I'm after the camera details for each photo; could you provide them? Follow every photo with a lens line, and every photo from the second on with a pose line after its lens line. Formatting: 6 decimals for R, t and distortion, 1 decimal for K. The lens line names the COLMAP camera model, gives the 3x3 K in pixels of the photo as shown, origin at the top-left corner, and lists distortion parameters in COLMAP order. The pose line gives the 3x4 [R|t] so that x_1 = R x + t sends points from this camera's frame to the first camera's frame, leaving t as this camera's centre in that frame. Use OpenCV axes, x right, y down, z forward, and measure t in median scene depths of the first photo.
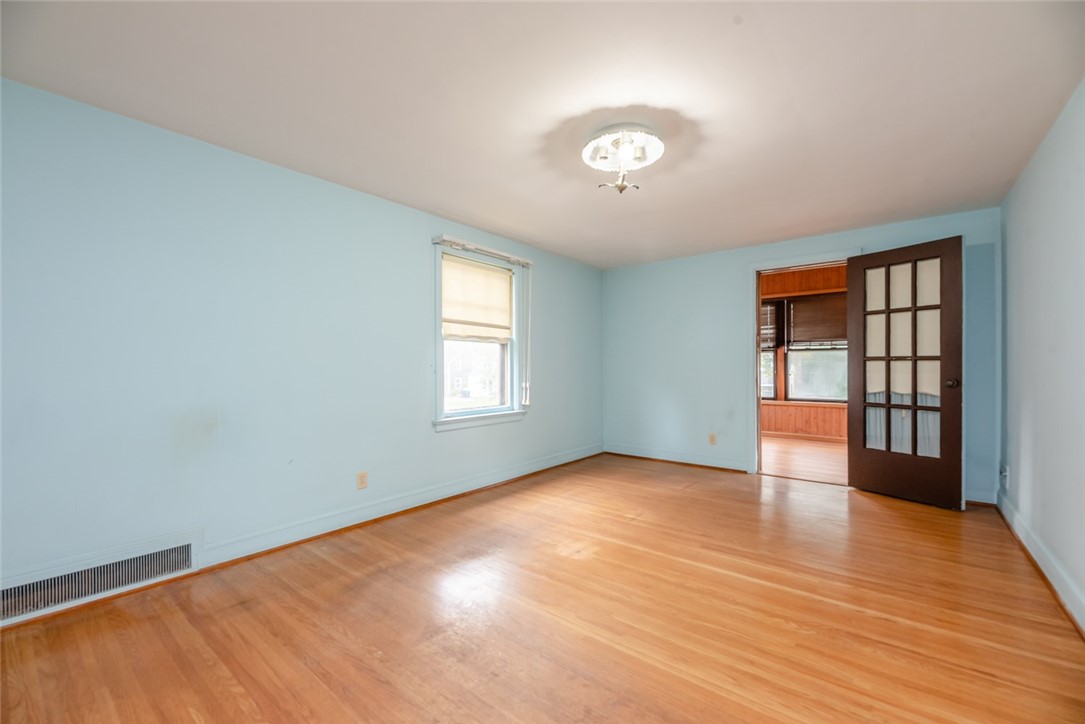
lens RADIAL K [[446.0, 0, 531.9], [0, 446.0, 365.8], [0, 0, 1]] dist [-0.009594, -0.001982]
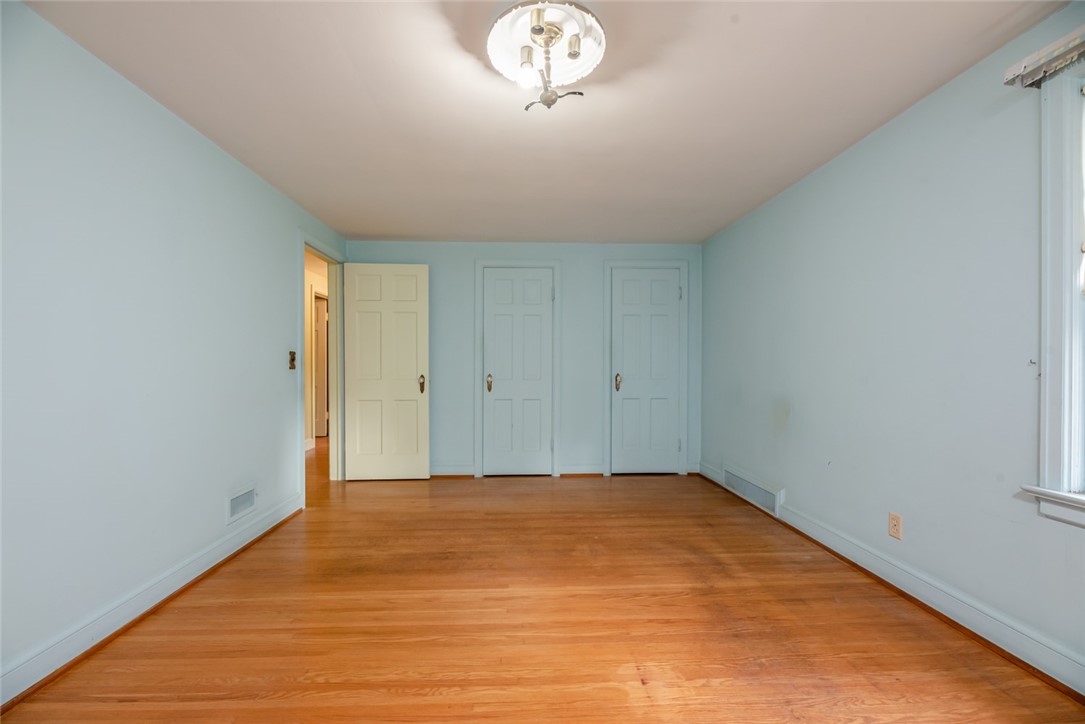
lens RADIAL K [[446.0, 0, 545.3], [0, 446.0, 362.9], [0, 0, 1]] dist [-0.009594, -0.001982]
pose [[-0.731019, -0.000844, -0.682357, 0.787455], [0.001822, 0.999993, -0.003190, -0.004431], [0.682355, -0.003575, -0.731012, 1.757114]]
